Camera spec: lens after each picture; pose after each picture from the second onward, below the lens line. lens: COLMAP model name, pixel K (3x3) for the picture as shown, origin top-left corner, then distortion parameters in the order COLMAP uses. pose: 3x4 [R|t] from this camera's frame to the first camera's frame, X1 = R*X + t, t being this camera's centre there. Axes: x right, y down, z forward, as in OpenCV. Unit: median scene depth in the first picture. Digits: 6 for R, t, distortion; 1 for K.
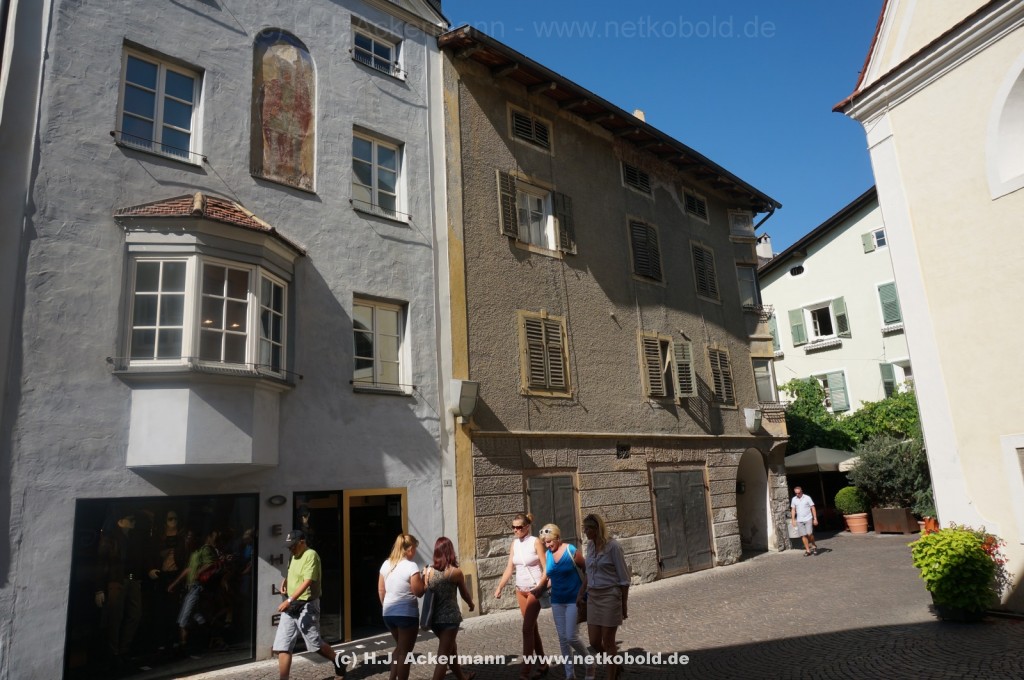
lens RADIAL K [[683.6, 0, 515.4], [0, 683.6, 336.2], [0, 0, 1]] dist [-0.056936, 0.030282]
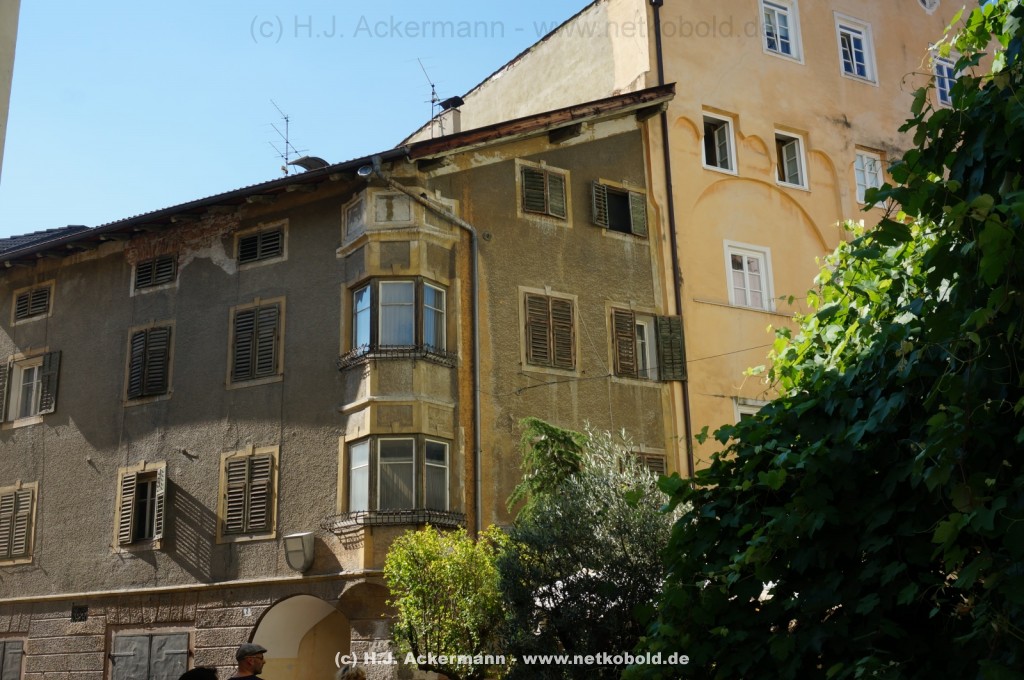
lens RADIAL K [[1150.1, 0, 512.0], [0, 1150.1, 340.0], [0, 0, 1]] dist [-0.017891, -0.005001]
pose [[0.291063, -0.217382, -0.931680, 1.731577], [0.219418, 0.963053, -0.156155, 0.172157], [0.931202, -0.158977, 0.328007, 1.027710]]
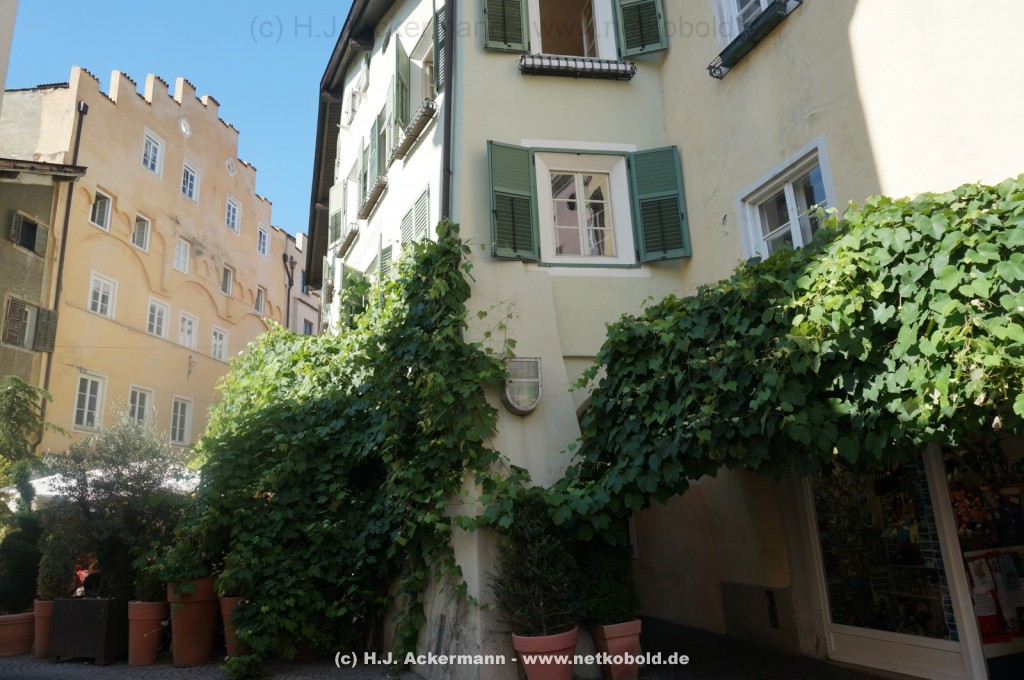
lens RADIAL K [[670.8, 0, 512.0], [0, 670.8, 340.0], [0, 0, 1]] dist [-0.024282, 0.002406]
pose [[0.931505, -0.074275, -0.356064, 1.758475], [0.068566, 0.997235, -0.028645, 0.118108], [0.357207, 0.002269, 0.934022, 0.790266]]
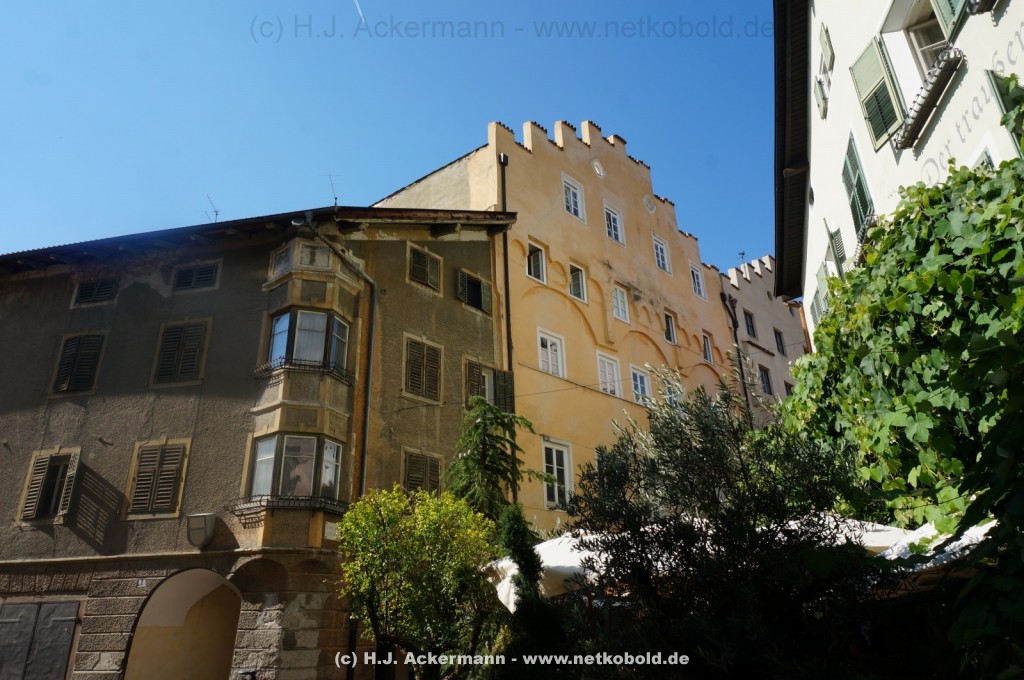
lens RADIAL K [[683.6, 0, 515.4], [0, 683.6, 336.2], [0, 0, 1]] dist [-0.056936, 0.030282]
pose [[0.560346, -0.294588, -0.774100, 1.382322], [0.177956, 0.955605, -0.234844, 0.184921], [0.808915, -0.006162, 0.587893, 1.010945]]
